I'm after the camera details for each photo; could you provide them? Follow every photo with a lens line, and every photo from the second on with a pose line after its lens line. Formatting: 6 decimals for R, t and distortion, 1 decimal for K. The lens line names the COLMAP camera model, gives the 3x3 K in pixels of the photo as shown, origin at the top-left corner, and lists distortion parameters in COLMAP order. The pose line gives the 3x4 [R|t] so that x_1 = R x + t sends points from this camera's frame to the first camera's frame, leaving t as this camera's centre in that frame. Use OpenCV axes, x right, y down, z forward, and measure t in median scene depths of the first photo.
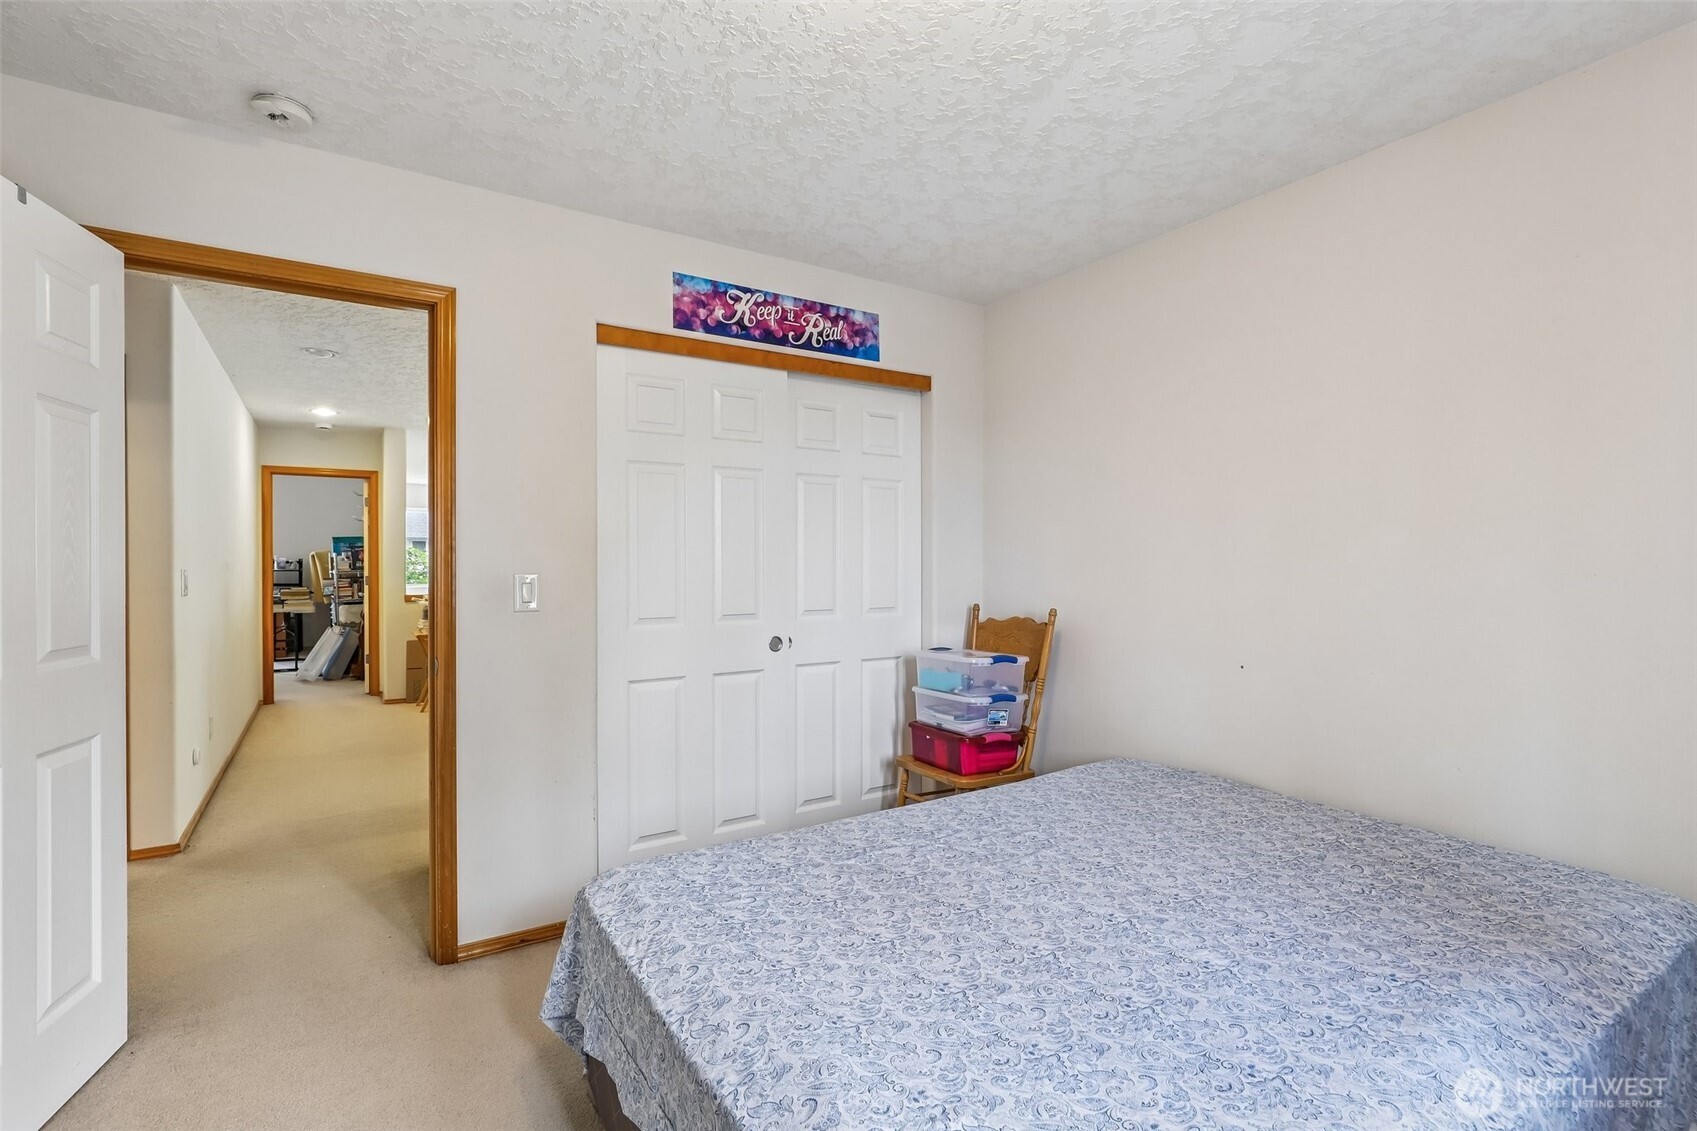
lens RADIAL K [[781.8, 0, 848.5], [0, 781.8, 565.5], [0, 0, 1]] dist [-0.016973, 0.000570]
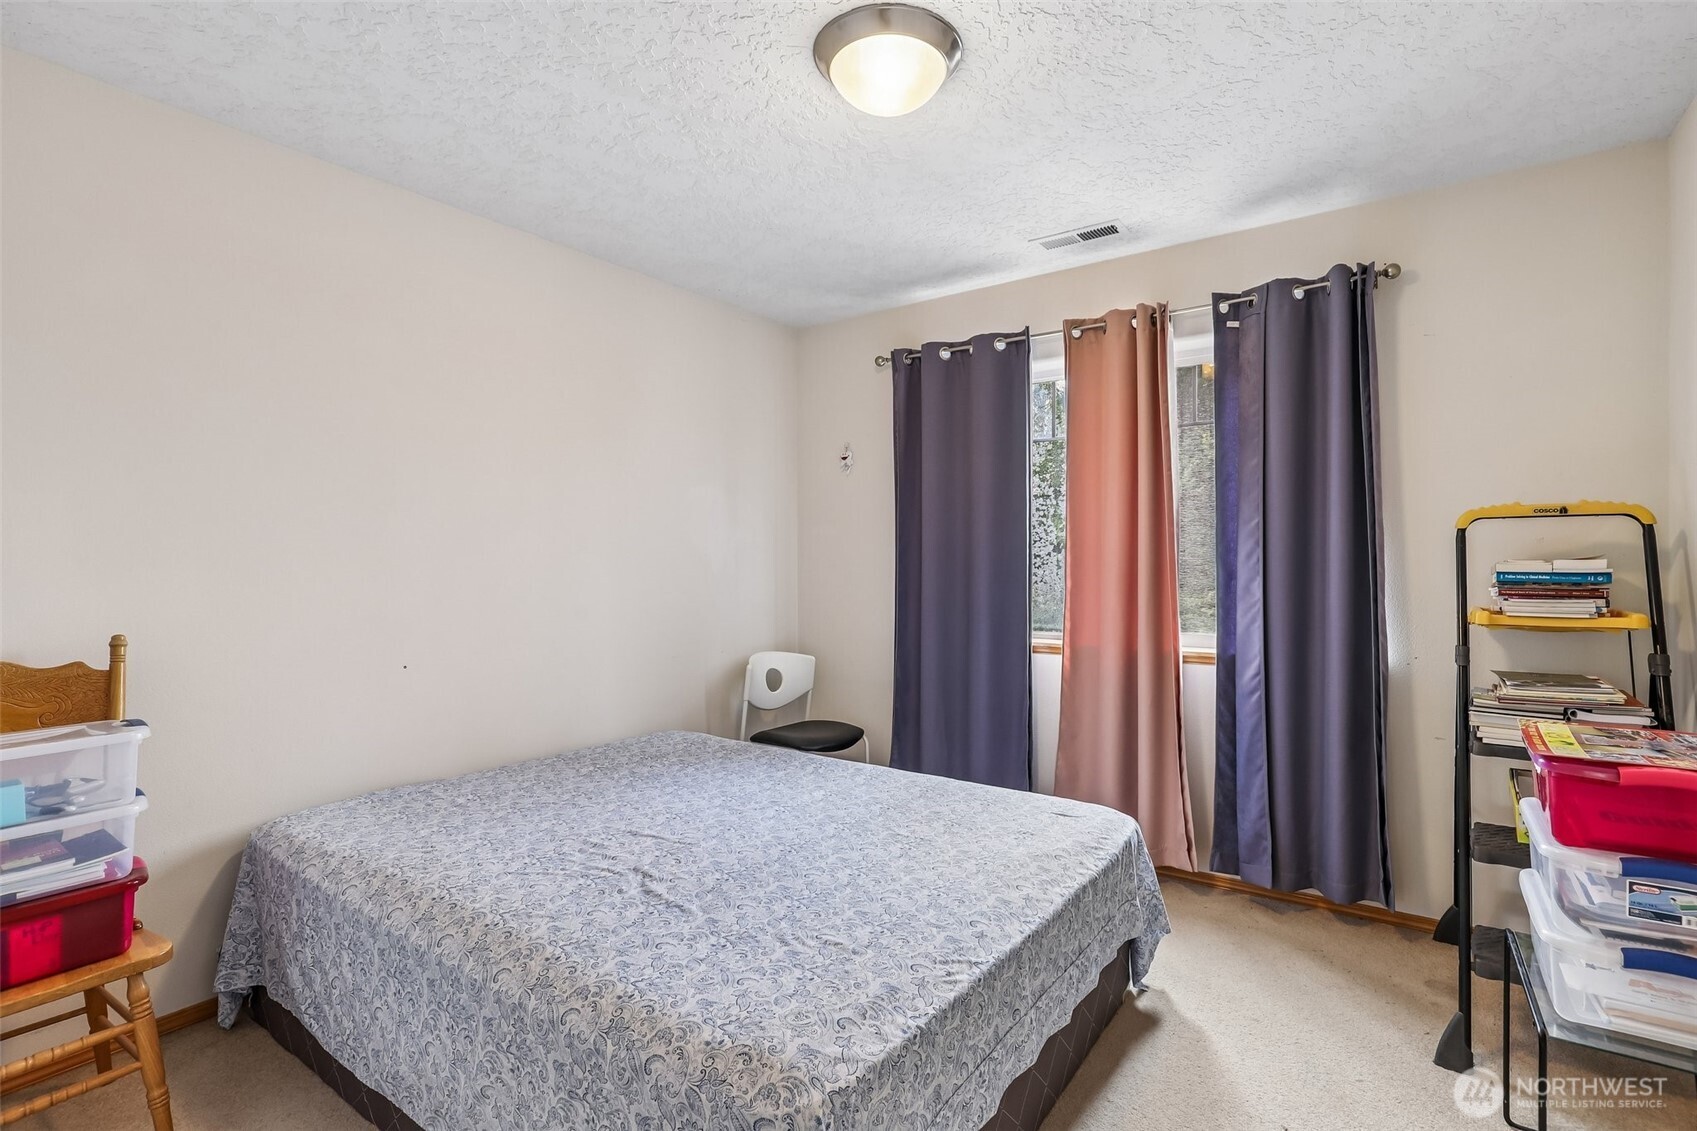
lens RADIAL K [[781.8, 0, 848.5], [0, 781.8, 565.5], [0, 0, 1]] dist [-0.016973, 0.000570]
pose [[-0.340492, -0.001605, 0.940246, -0.964734], [0.010235, 0.999933, 0.005413, -0.003721], [-0.940192, 0.011466, -0.340453, 1.252494]]
